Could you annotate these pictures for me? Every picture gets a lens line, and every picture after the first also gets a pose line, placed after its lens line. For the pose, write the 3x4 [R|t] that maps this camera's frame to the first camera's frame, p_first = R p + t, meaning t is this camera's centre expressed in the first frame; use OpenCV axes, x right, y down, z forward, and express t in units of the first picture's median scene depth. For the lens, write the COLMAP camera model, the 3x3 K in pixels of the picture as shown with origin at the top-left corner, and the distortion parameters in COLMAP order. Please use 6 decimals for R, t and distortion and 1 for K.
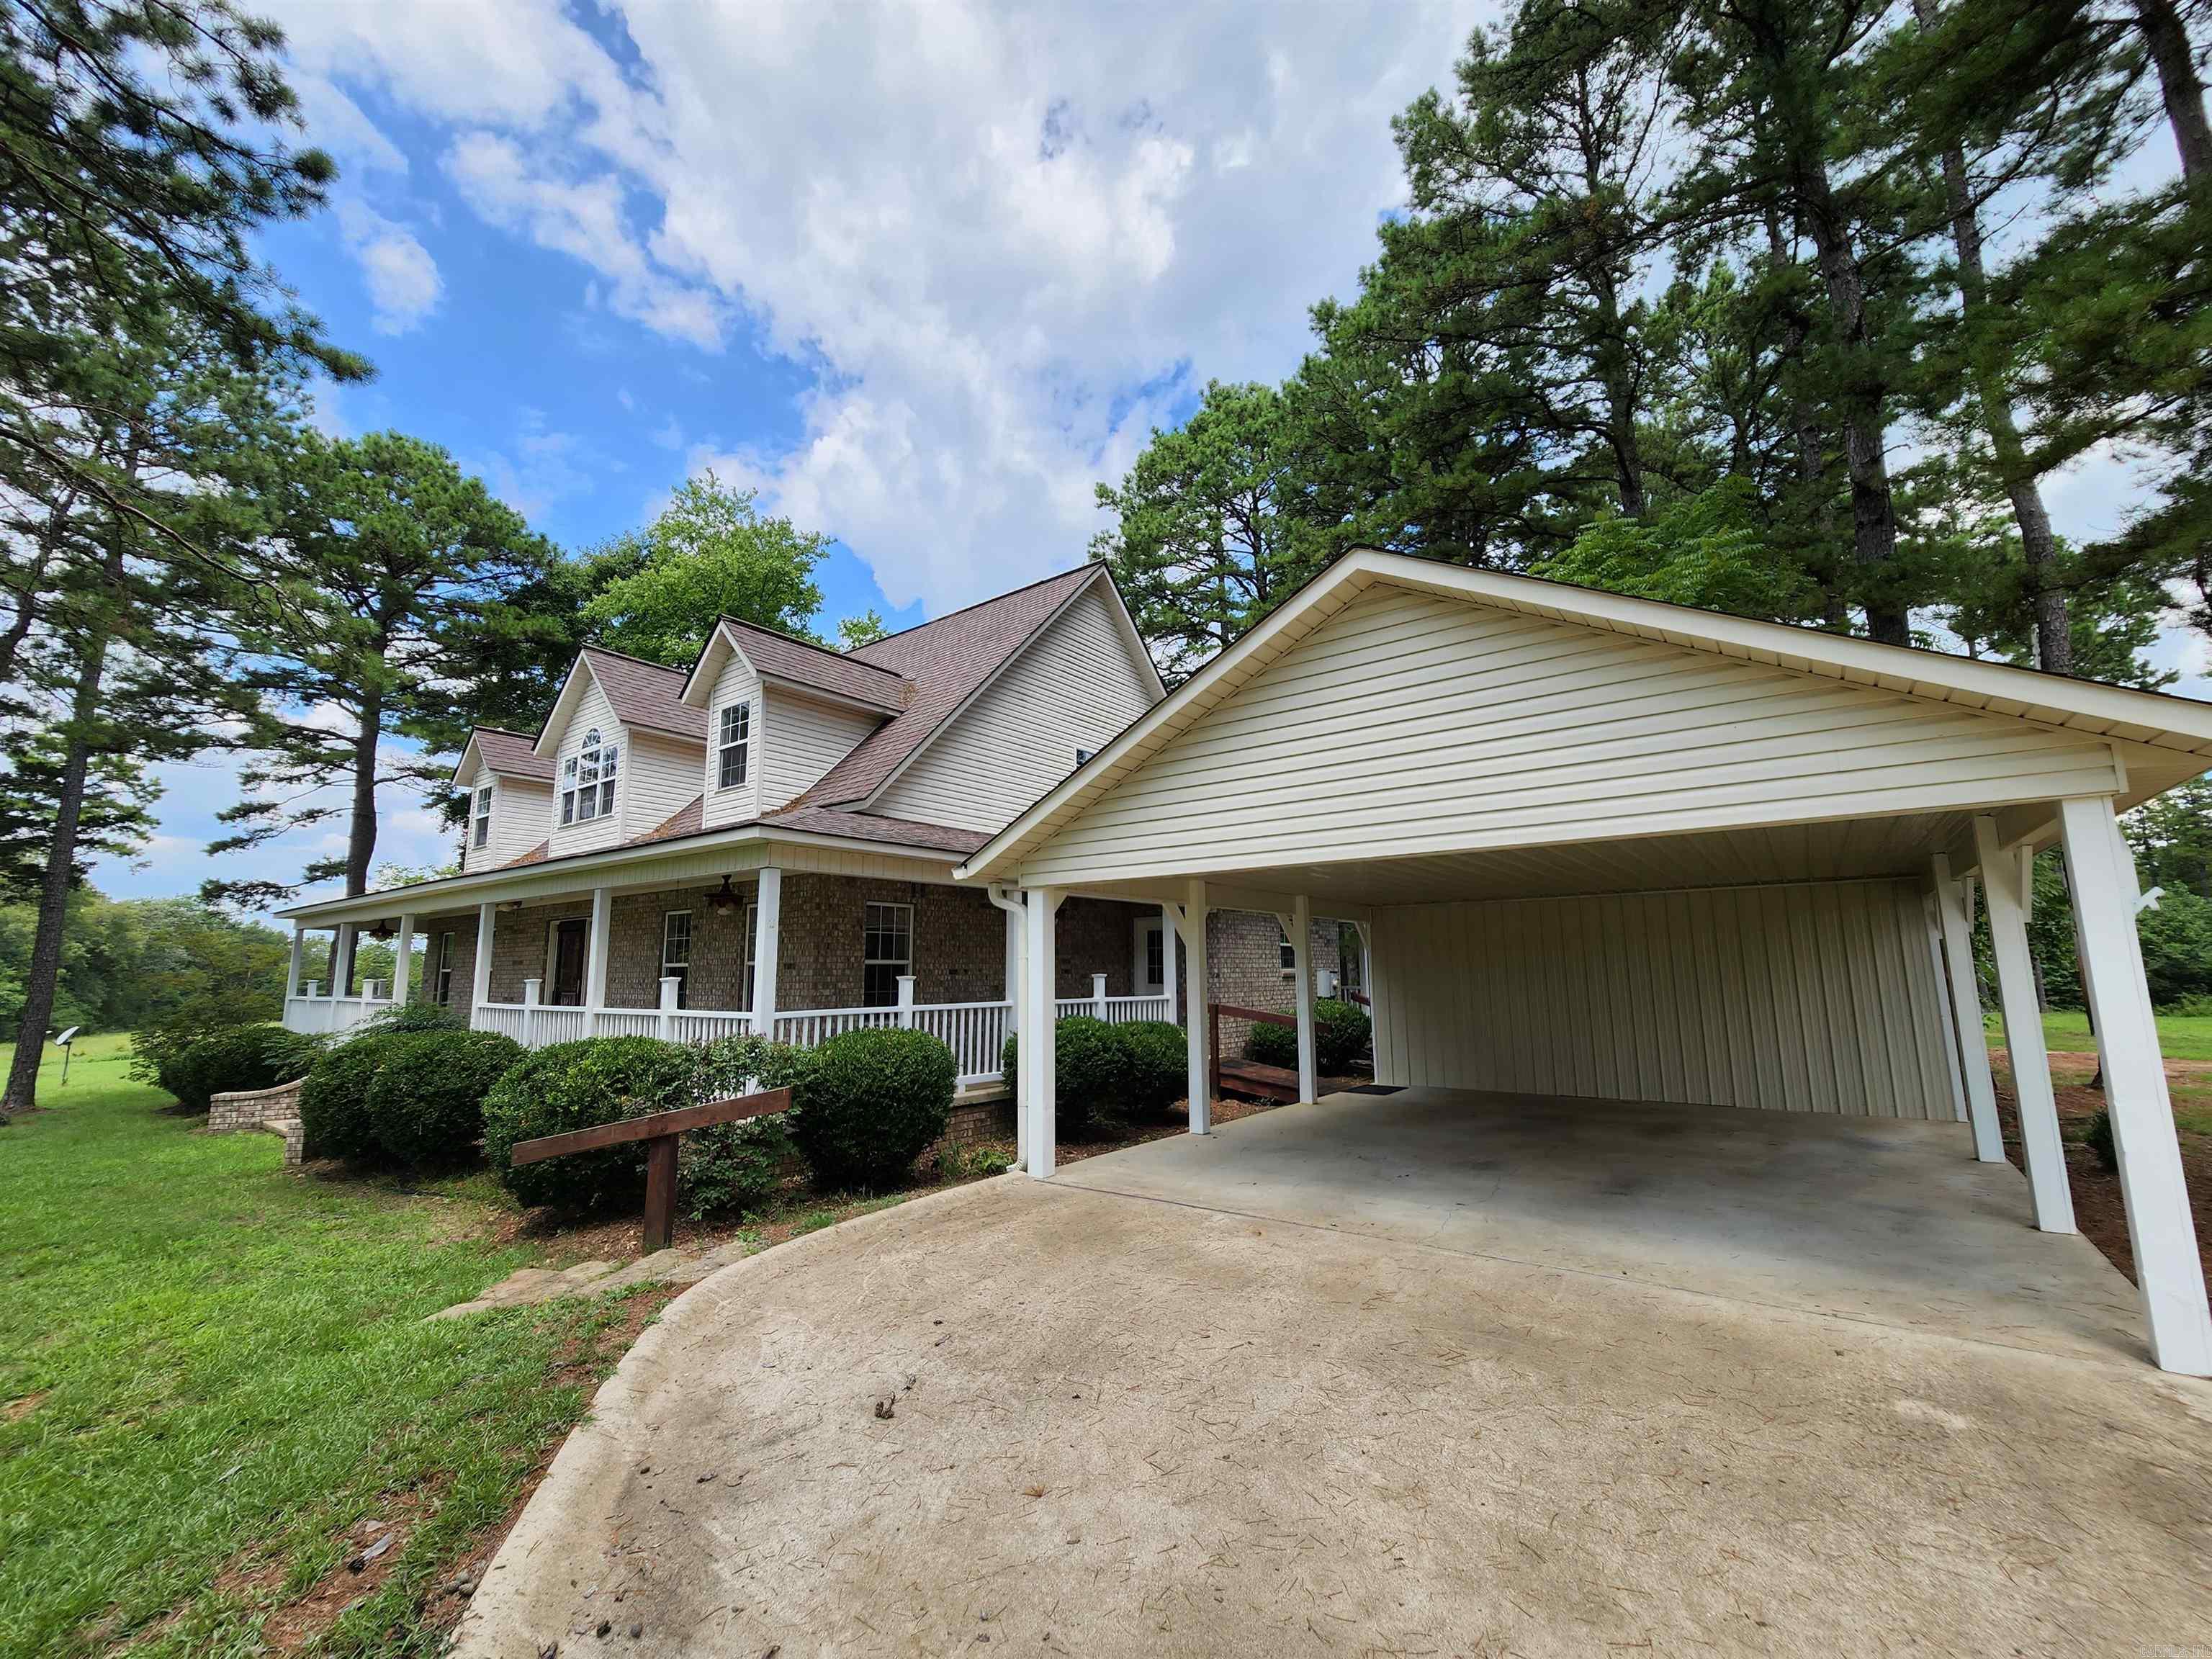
lens RADIAL K [[909.7, 0, 1107.5], [0, 909.7, 833.3], [0, 0, 1]] dist [-0.002339, 0.000873]
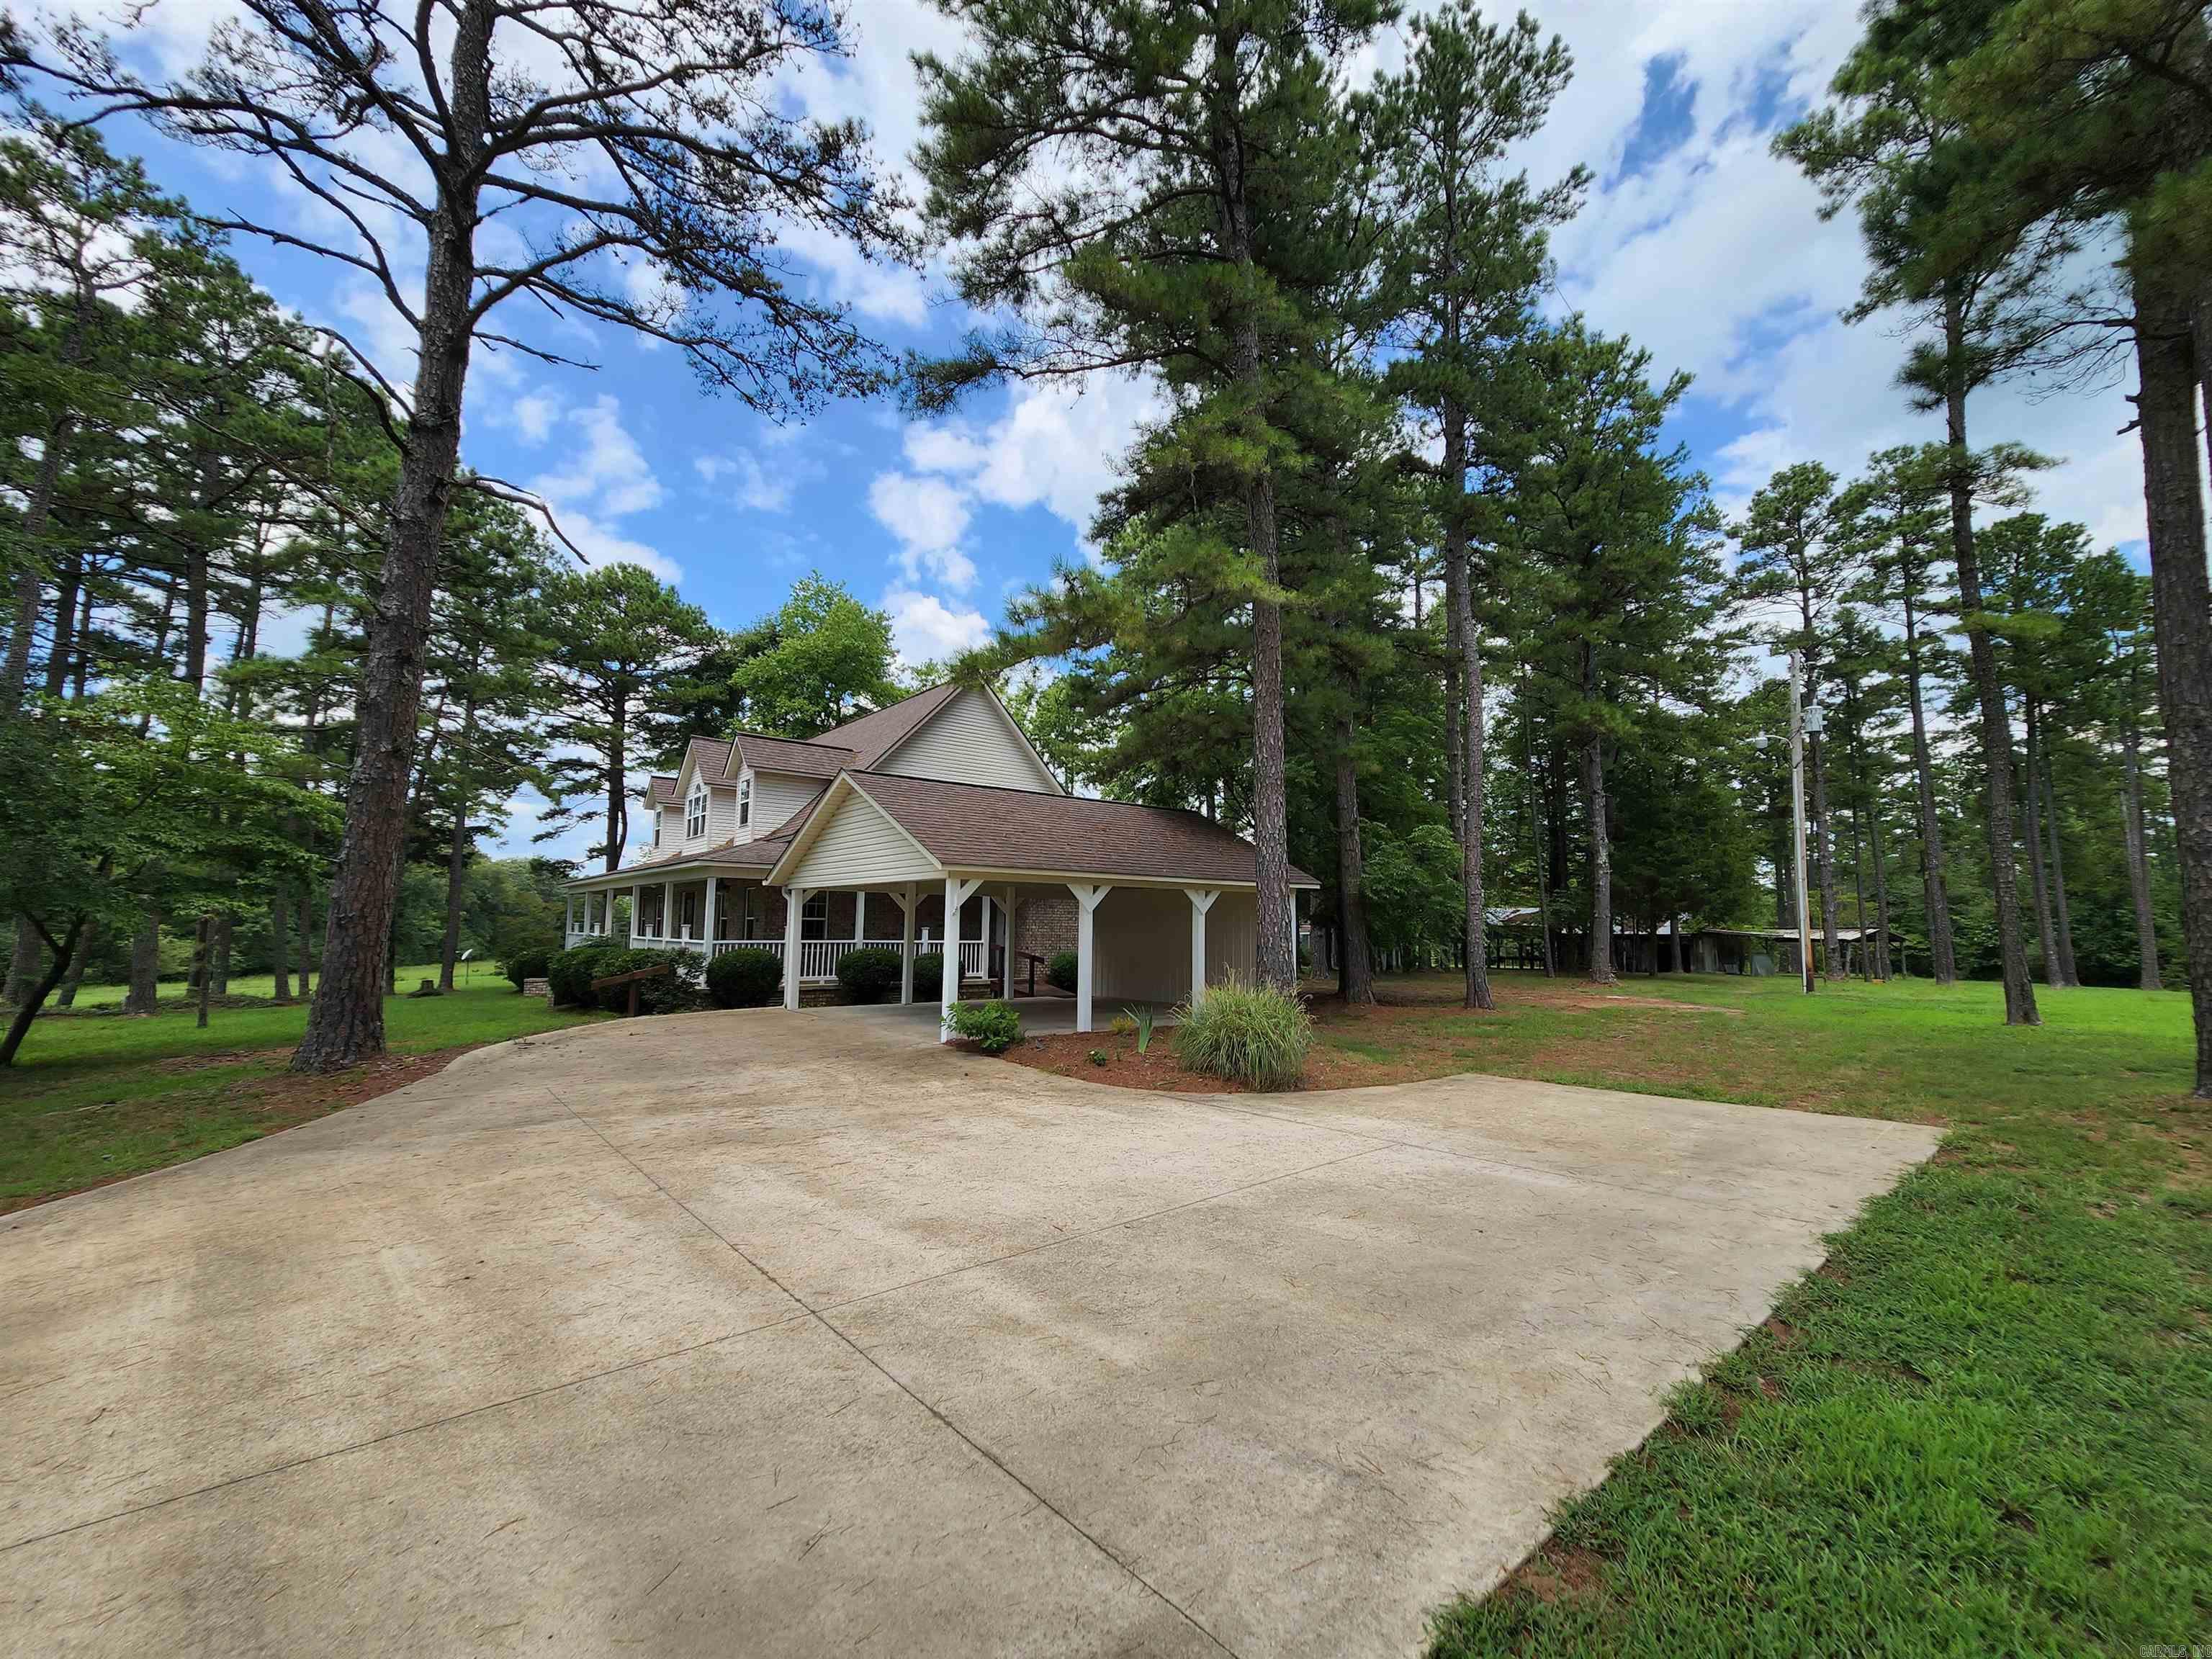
lens RADIAL K [[909.7, 0, 1107.4], [0, 909.7, 832.2], [0, 0, 1]] dist [-0.002339, 0.000873]
pose [[0.972209, -0.004464, -0.234072, 0.348785], [0.014926, 0.998966, 0.042946, -0.047913], [0.233638, -0.045247, 0.971270, -0.298447]]
